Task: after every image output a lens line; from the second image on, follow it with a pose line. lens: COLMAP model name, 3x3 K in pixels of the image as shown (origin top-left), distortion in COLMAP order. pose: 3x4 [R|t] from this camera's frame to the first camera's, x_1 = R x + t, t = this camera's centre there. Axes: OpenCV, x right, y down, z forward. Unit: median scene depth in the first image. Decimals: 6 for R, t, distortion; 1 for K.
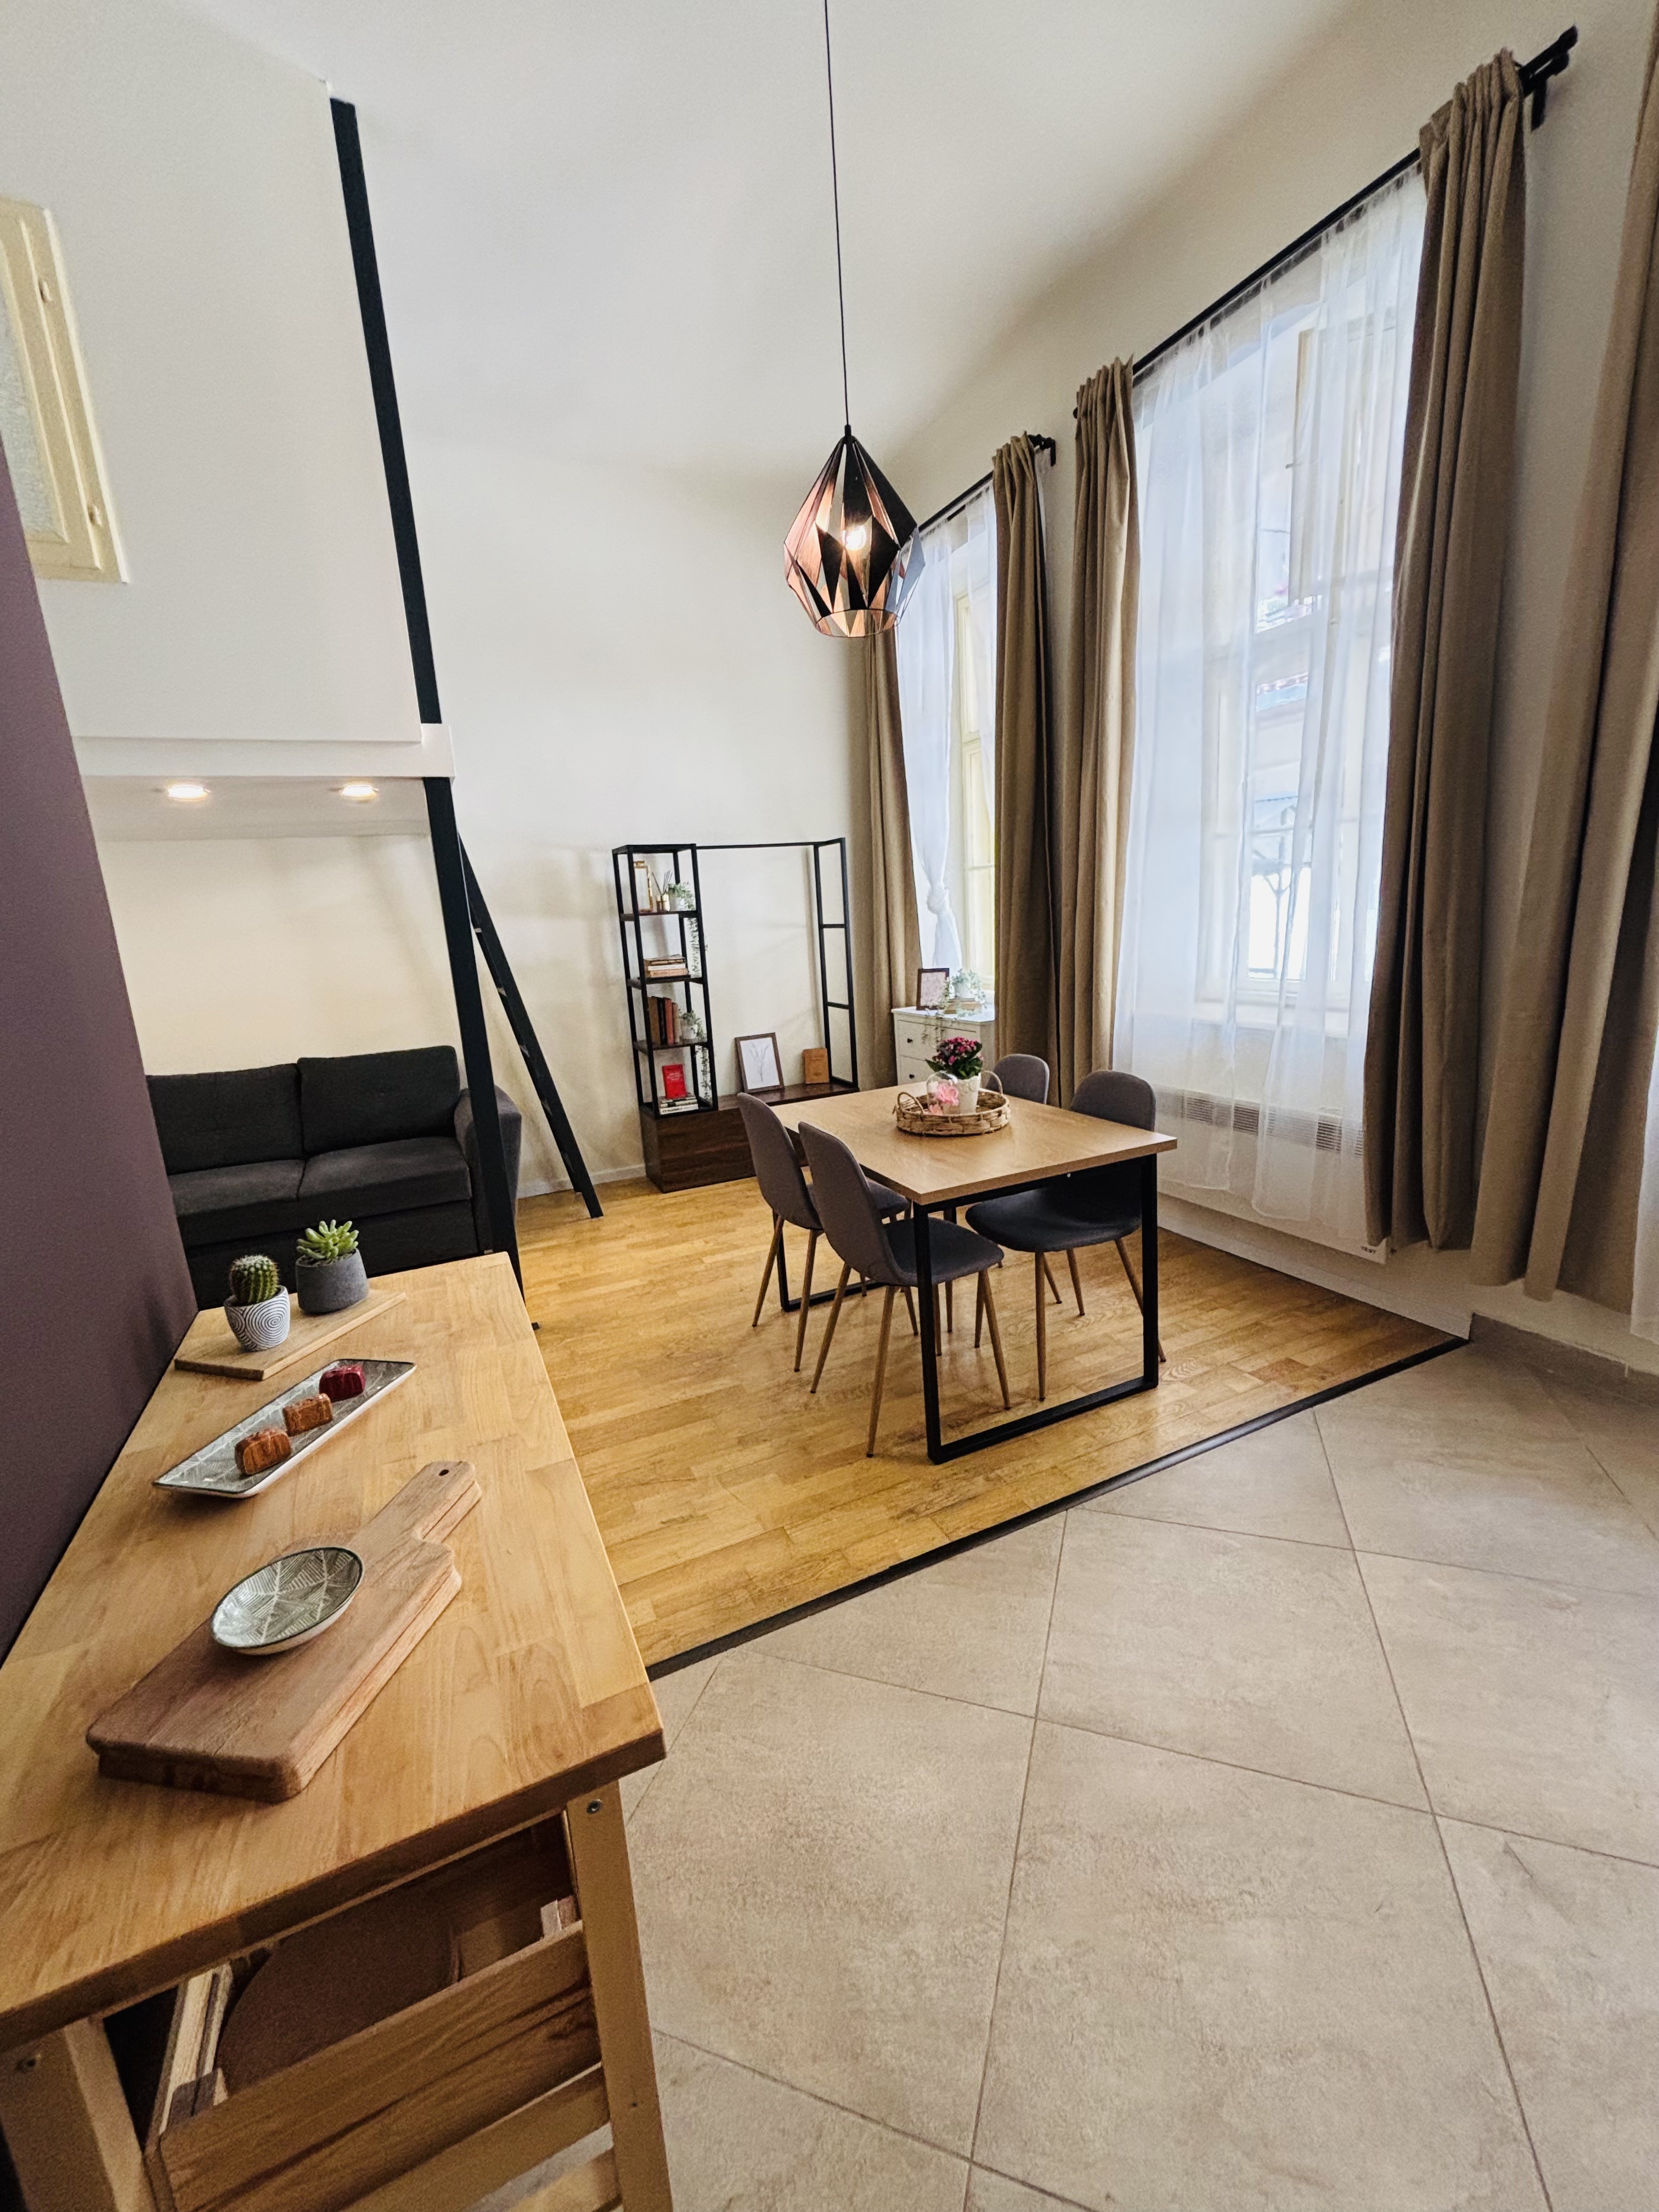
lens RADIAL K [[897.0, 0, 835.3], [0, 897.0, 1096.8], [0, 0, 1]] dist [-0.001183, -0.000452]
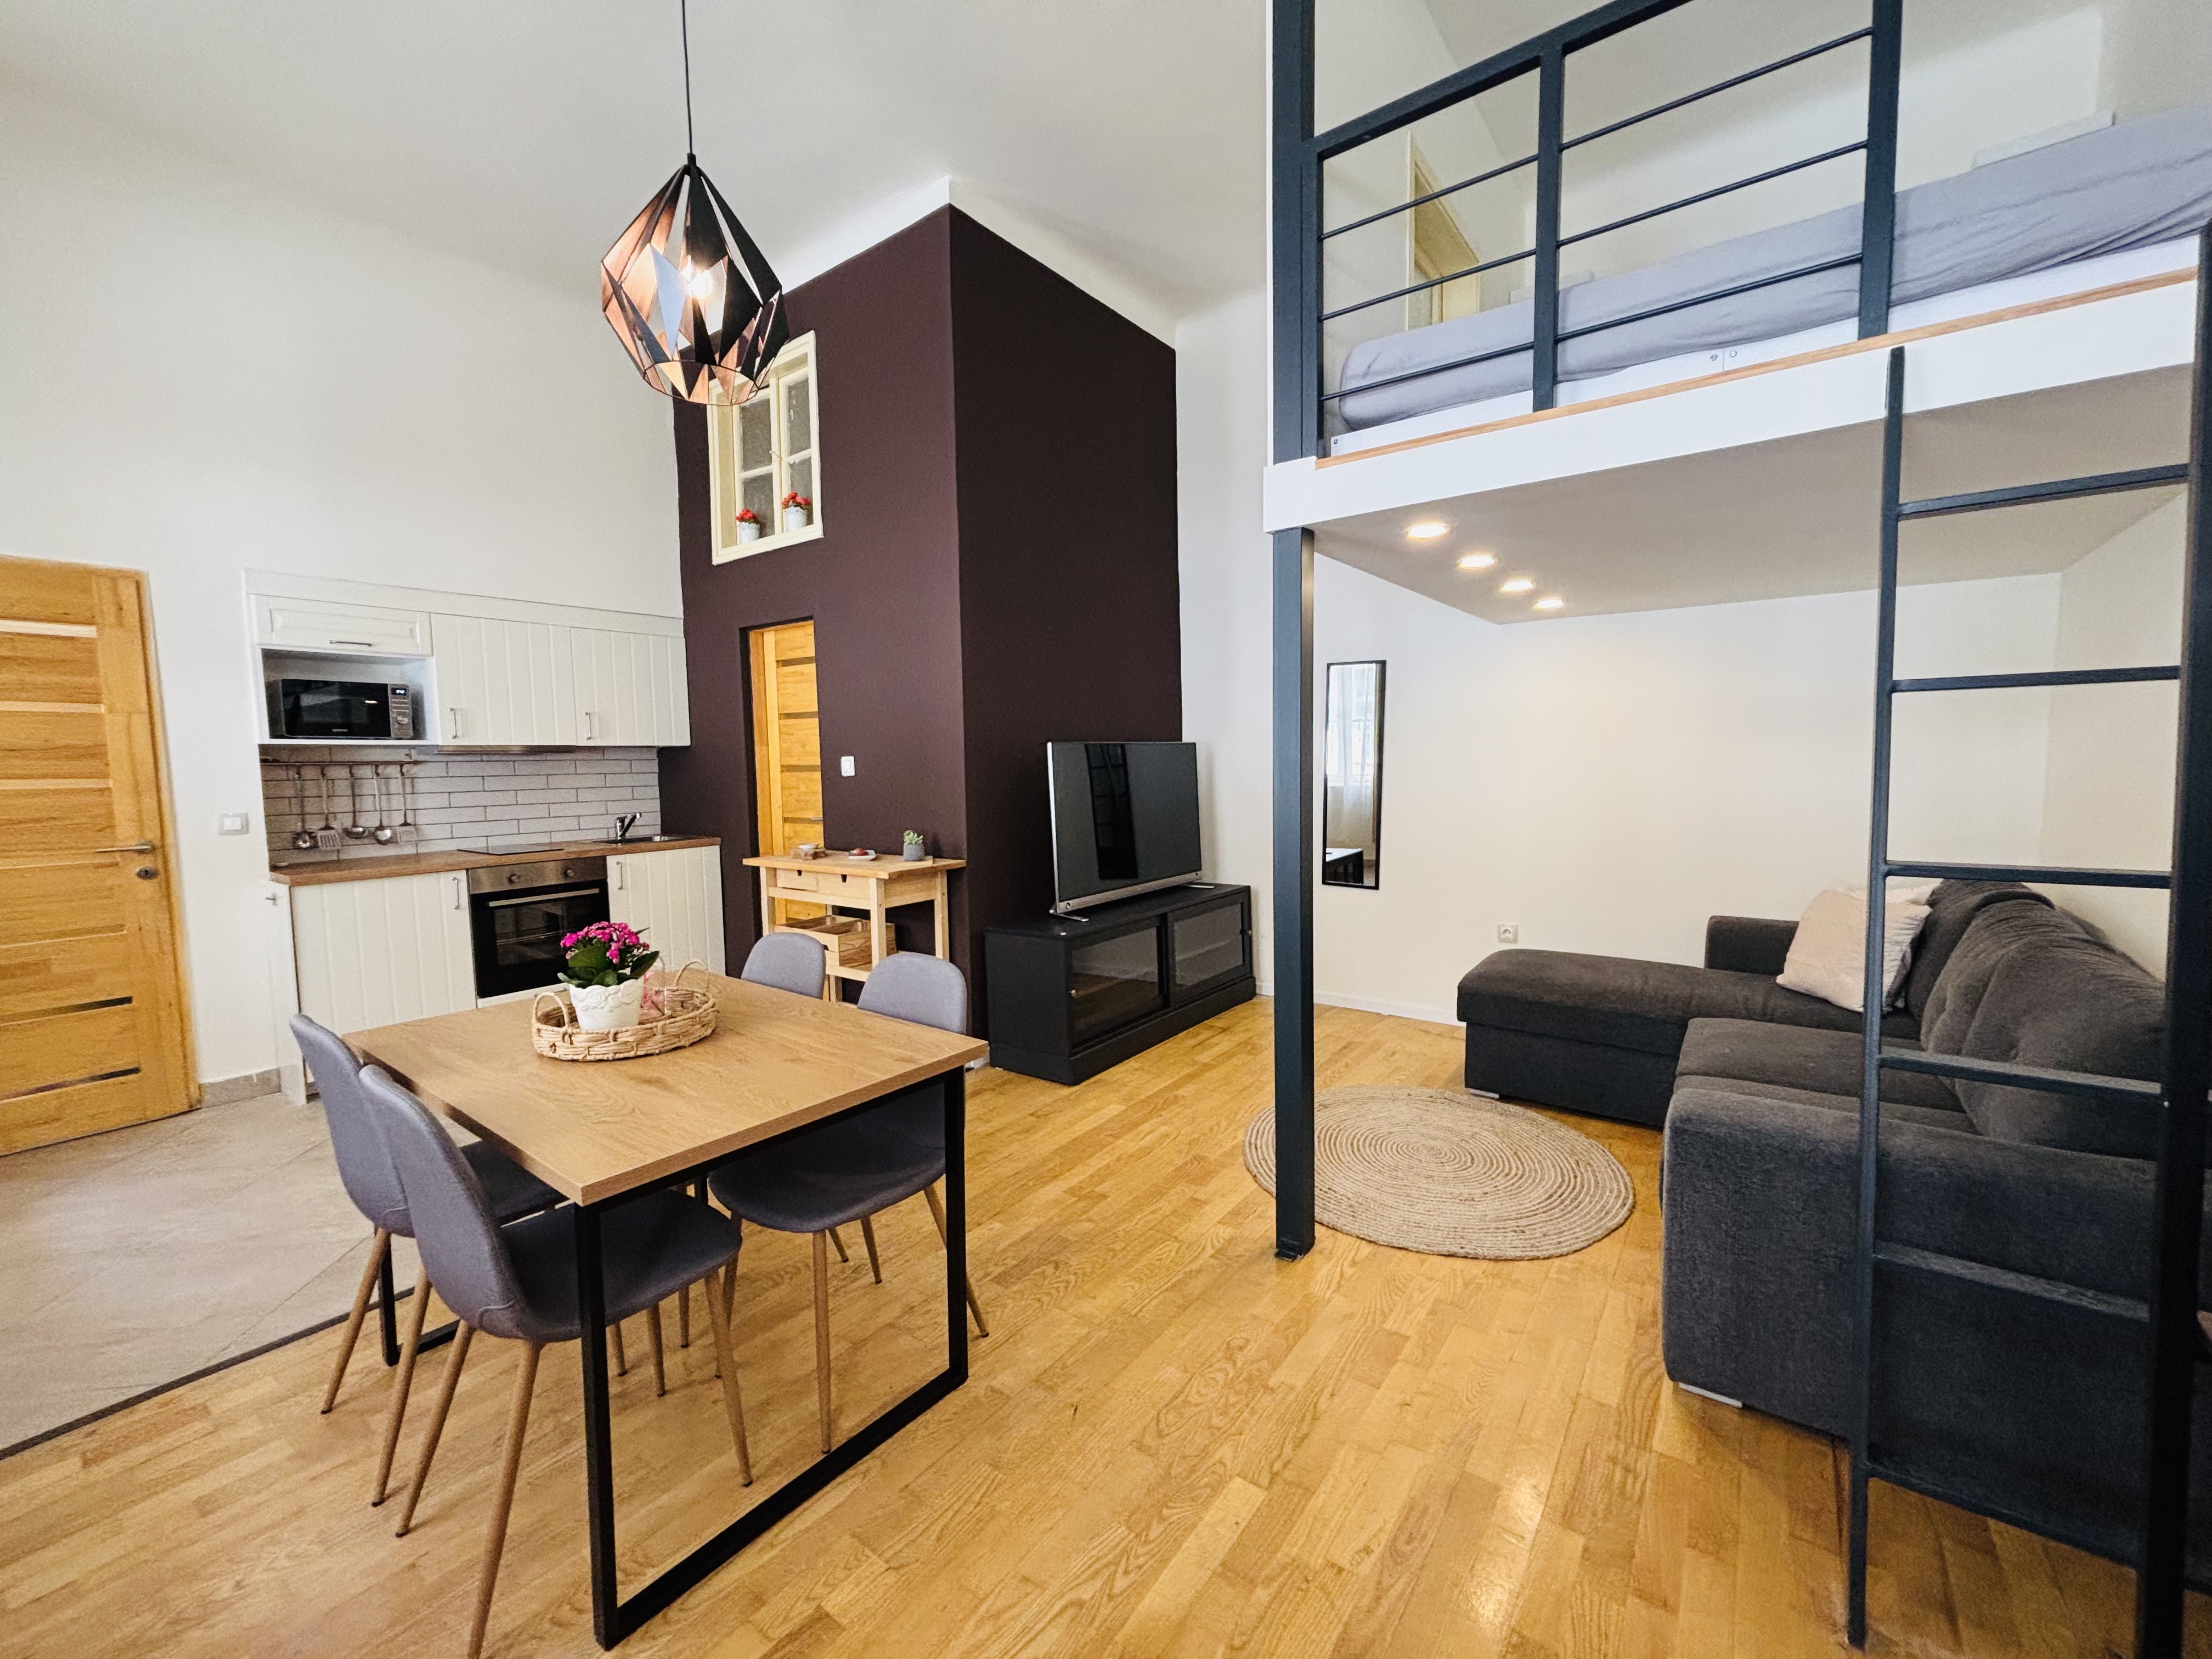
lens RADIAL K [[897.0, 0, 1096.7], [0, 897.0, 826.0], [0, 0, 1]] dist [-0.001183, -0.000452]
pose [[-0.883790, 0.108292, -0.455179, 0.068896], [-0.025345, 0.960337, 0.277686, -0.205326], [0.467197, 0.256953, -0.845992, 1.069158]]
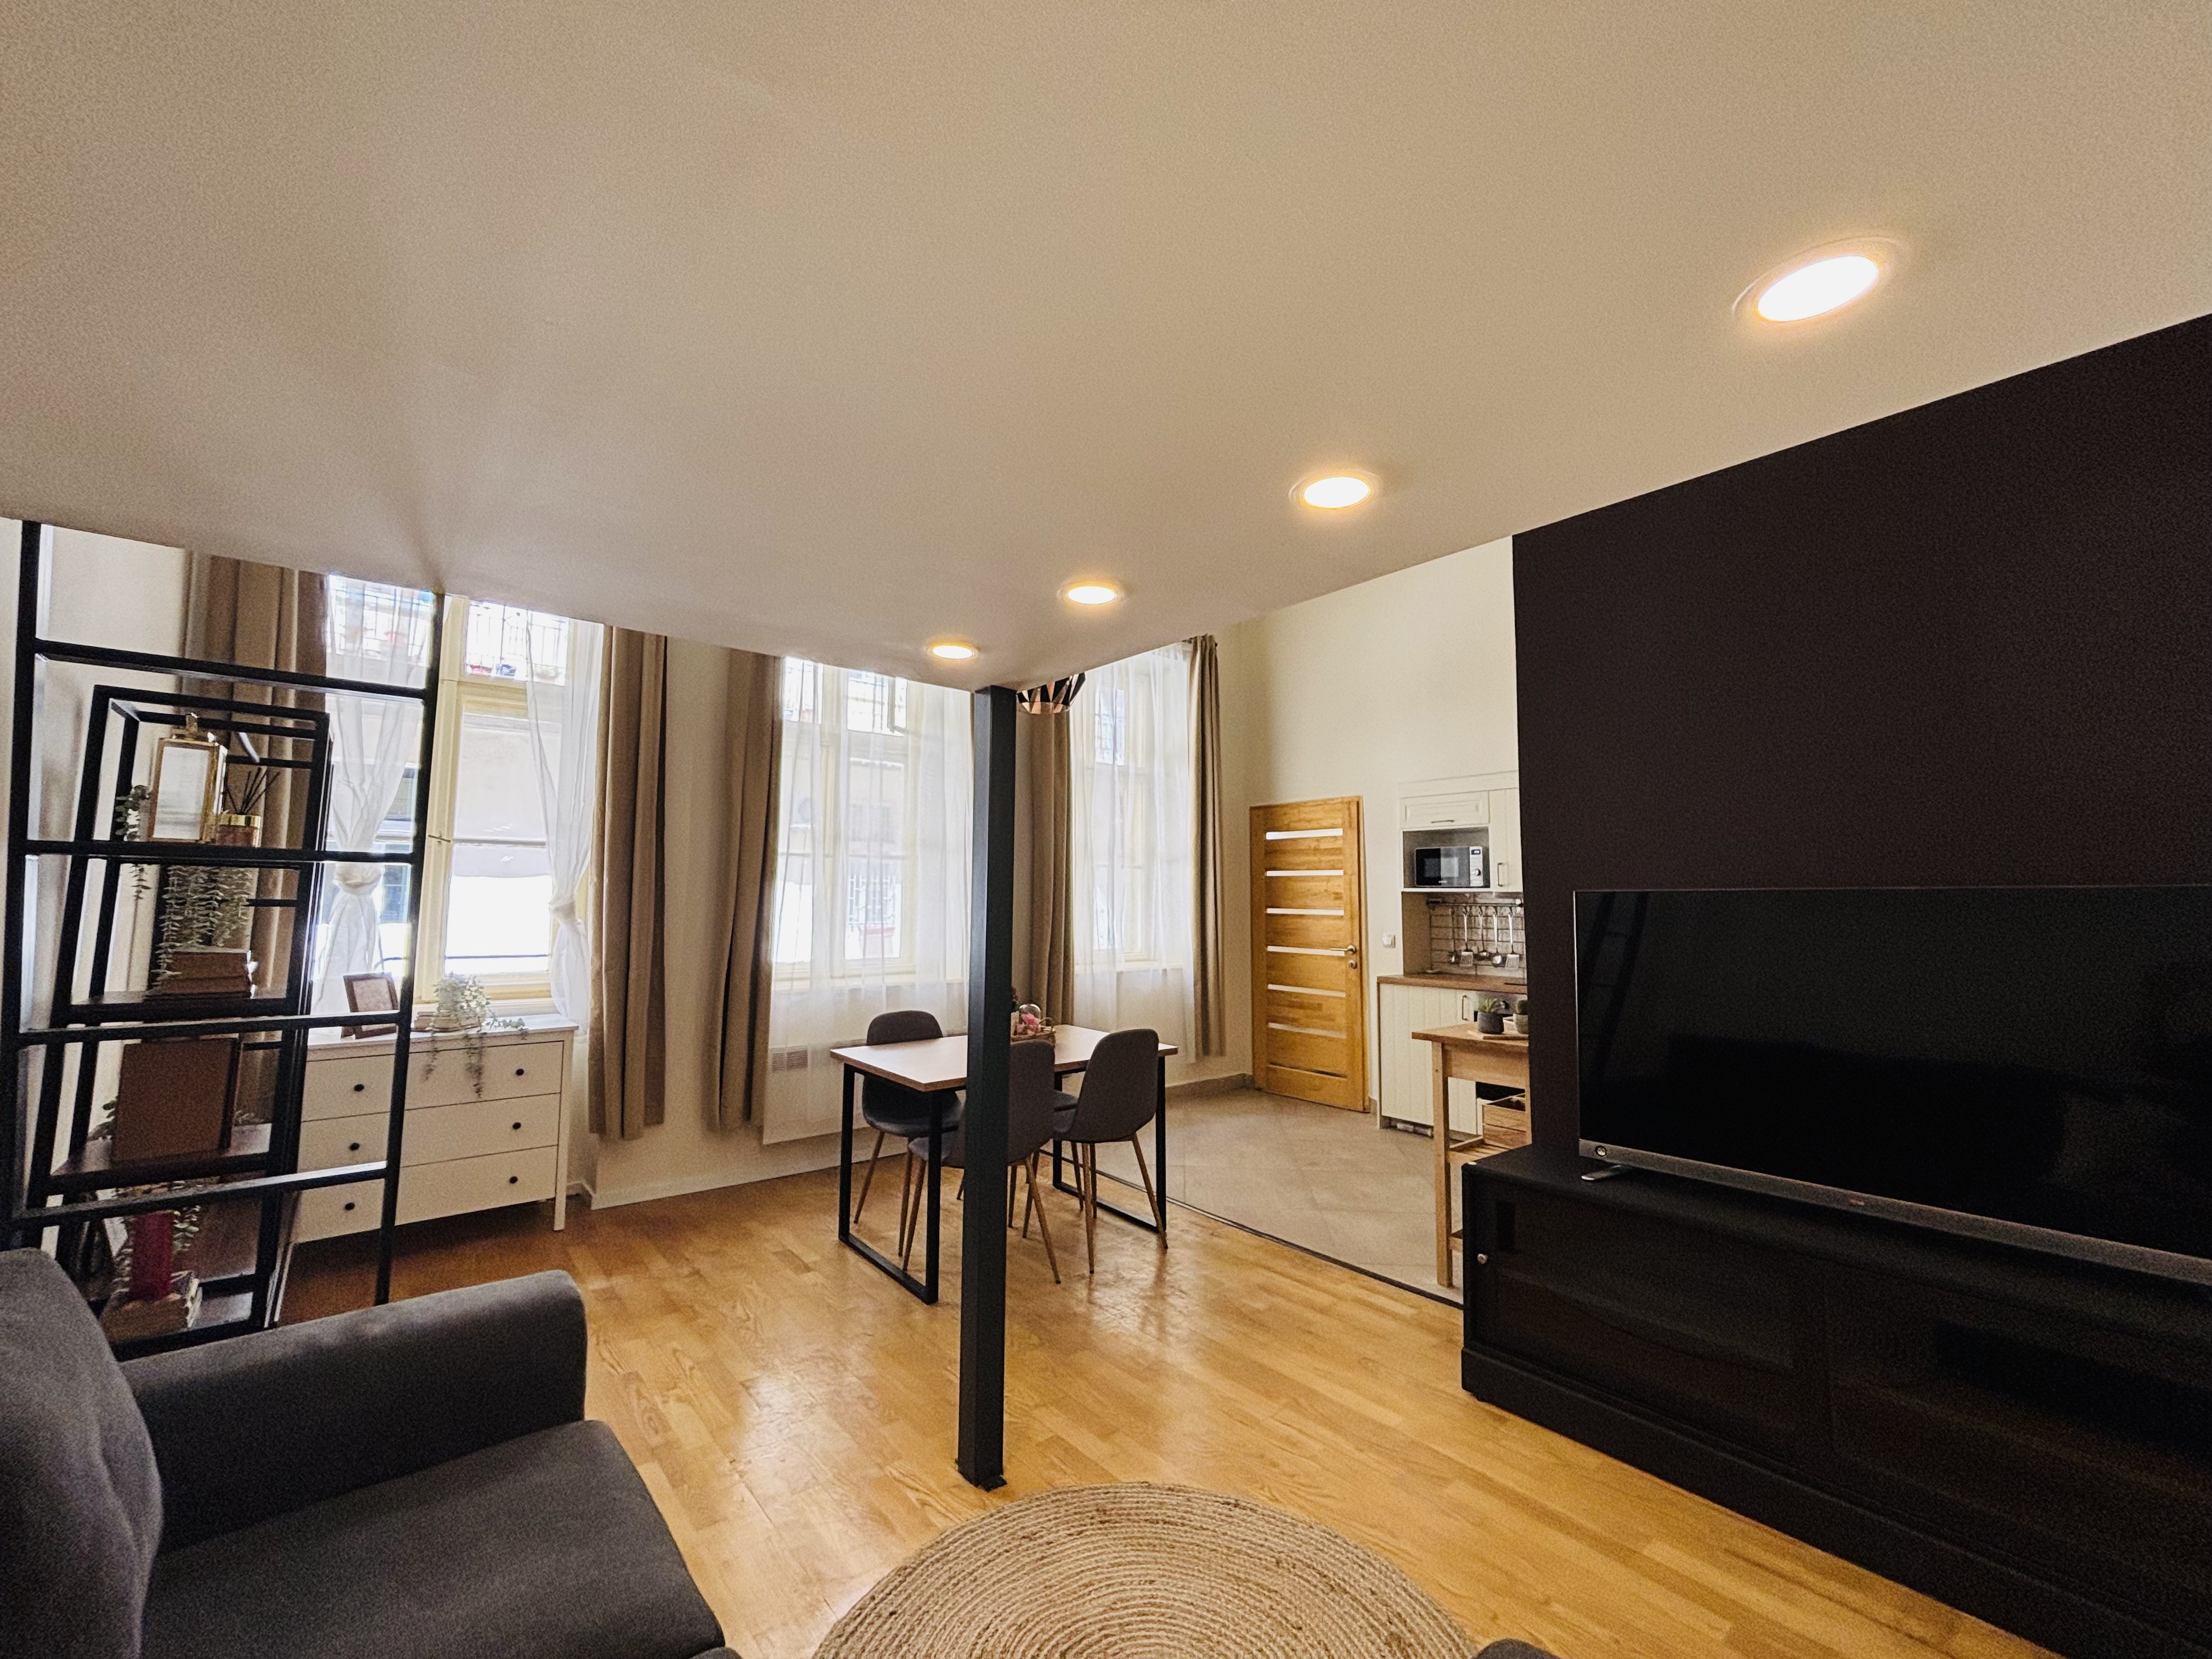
lens RADIAL K [[897.0, 0, 1099.6], [0, 897.0, 818.1], [0, 0, 1]] dist [-0.001183, -0.000452]
pose [[-0.242774, 0.148315, 0.958678, -0.788039], [0.201661, 0.974371, -0.099674, -0.092049], [-0.948891, 0.169130, -0.266461, 0.737107]]
